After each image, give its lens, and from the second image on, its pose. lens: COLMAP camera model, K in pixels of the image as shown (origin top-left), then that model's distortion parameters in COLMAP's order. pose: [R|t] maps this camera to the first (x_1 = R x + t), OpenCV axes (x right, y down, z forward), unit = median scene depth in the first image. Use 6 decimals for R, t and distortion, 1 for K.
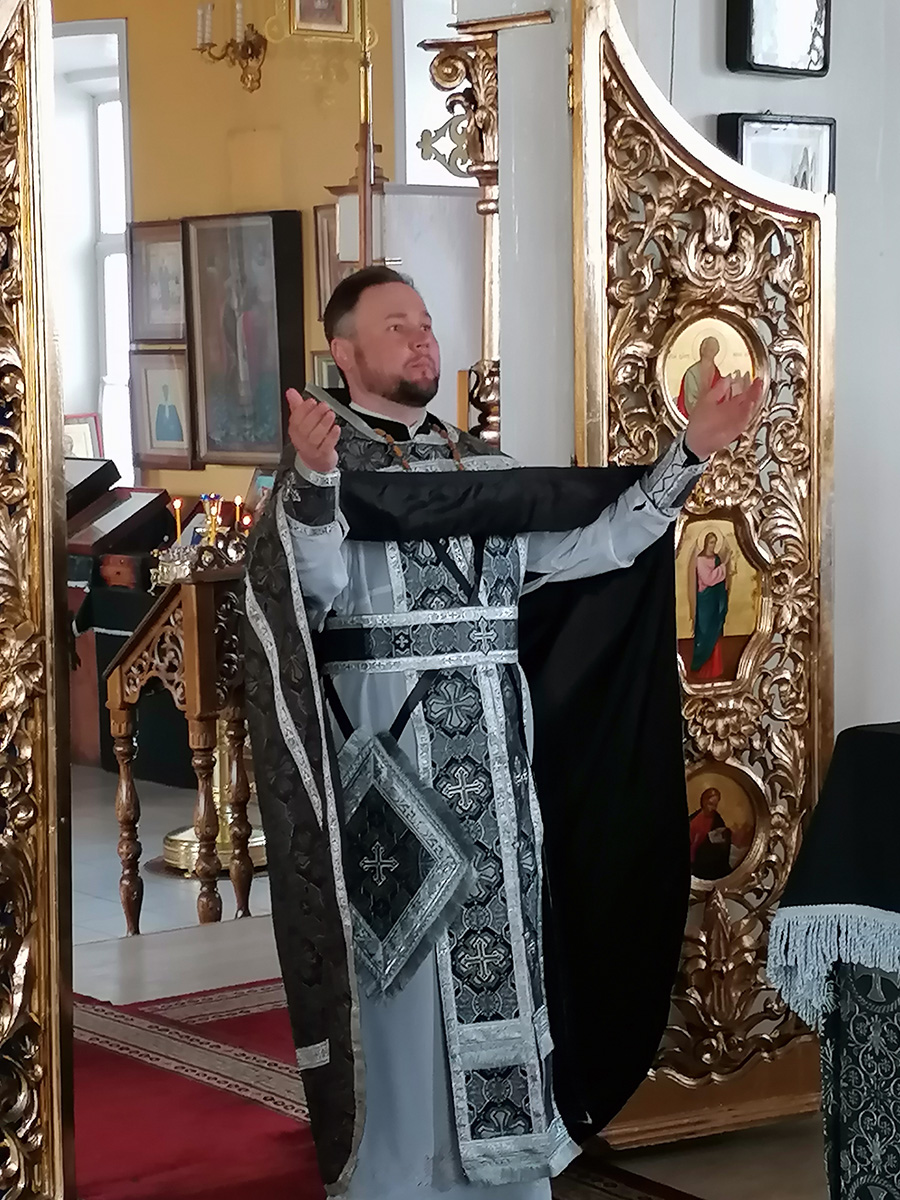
lens RADIAL K [[2869.8, 0, 450.0], [0, 2869.8, 642.9], [0, 0, 1]] dist [0.134469, -0.669750]
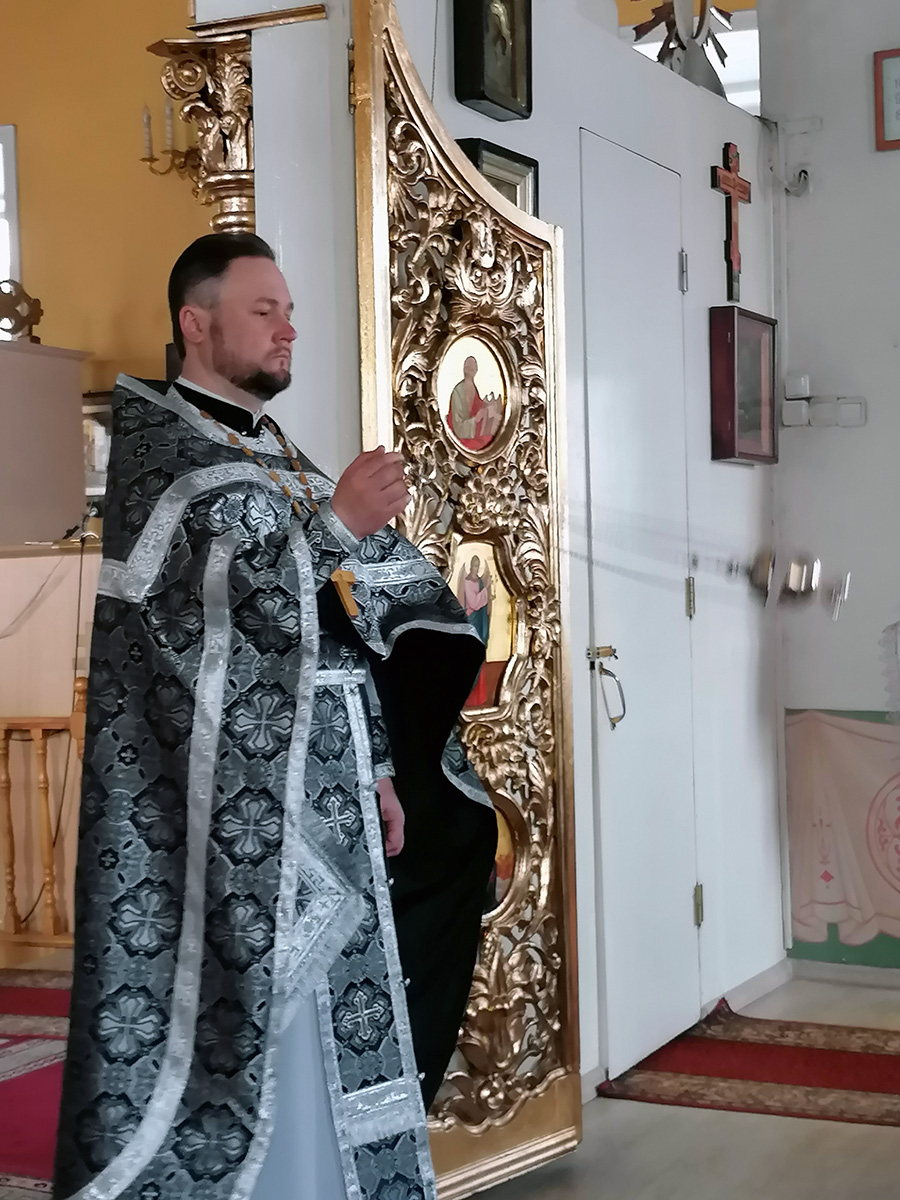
lens RADIAL K [[2031.8, 0, 407.3], [0, 2031.8, 606.1], [0, 0, 1]] dist [0.093785, -0.151099]
pose [[0.916140, -0.014373, 0.400600, -0.207364], [0.051882, 0.995203, -0.082944, 0.034893], [-0.397486, 0.096773, 0.912491, 0.378397]]
